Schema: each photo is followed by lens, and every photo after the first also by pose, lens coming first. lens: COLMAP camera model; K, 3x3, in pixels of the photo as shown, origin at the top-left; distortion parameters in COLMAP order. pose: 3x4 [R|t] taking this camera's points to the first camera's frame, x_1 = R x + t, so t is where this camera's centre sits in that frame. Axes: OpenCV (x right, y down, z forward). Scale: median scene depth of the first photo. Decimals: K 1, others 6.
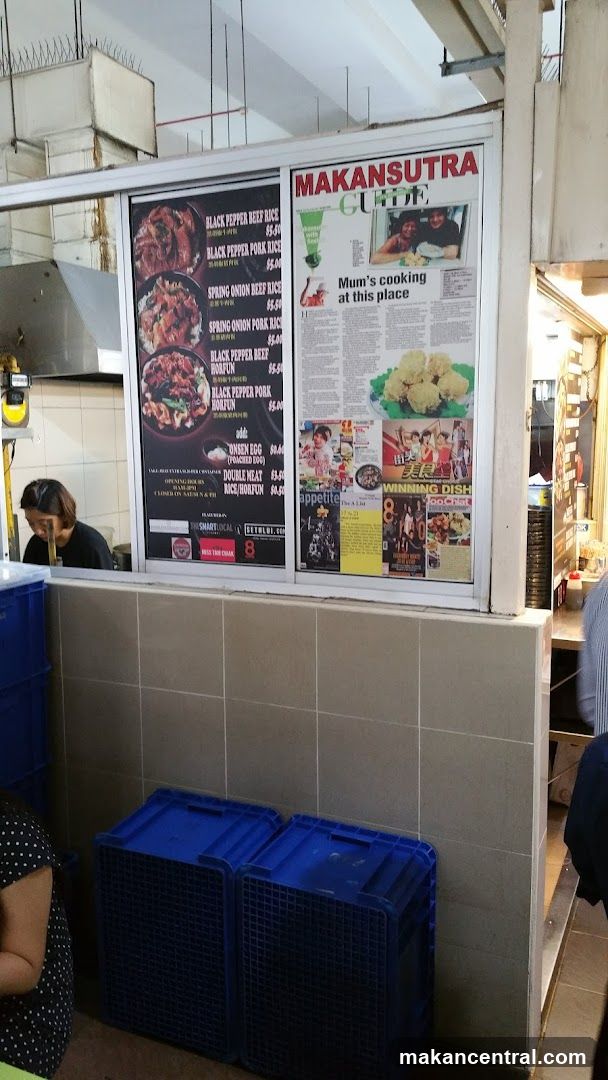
lens RADIAL K [[853.3, 0, 303.3], [0, 853.3, 530.4], [0, 0, 1]] dist [0.160962, -0.279157]
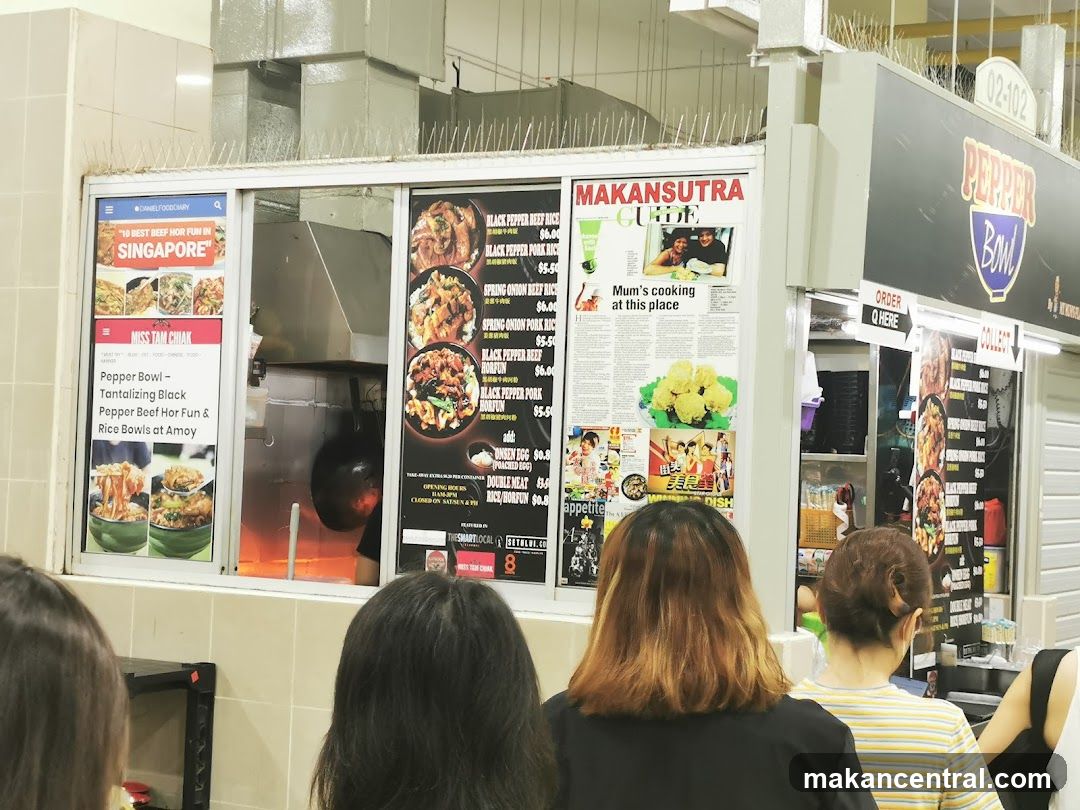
lens RADIAL K [[1994.9, 0, 560.9], [0, 1994.9, 403.4], [0, 0, 1]] dist [0.041328, -0.178991]
pose [[0.994238, 0.047922, -0.095885, 0.204167], [-0.062259, 0.986323, -0.152613, 0.191084], [0.087260, 0.157703, 0.983624, -1.215626]]
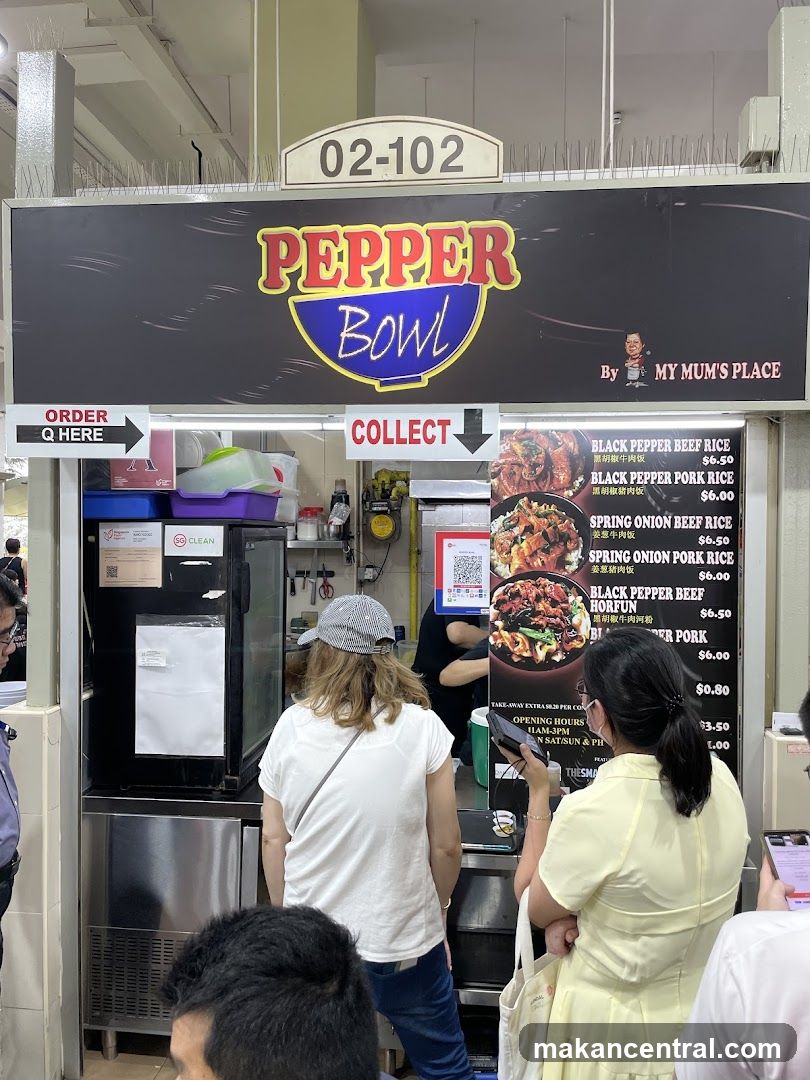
lens RADIAL K [[814.3, 0, 407.7], [0, 814.3, 529.0], [0, 0, 1]] dist [0.059168, -0.007805]
pose [[0.307273, 0.019752, -0.951416, 1.406199], [-0.136787, 0.990319, -0.023617, -0.176193], [0.941739, 0.137398, 0.307000, 1.046305]]
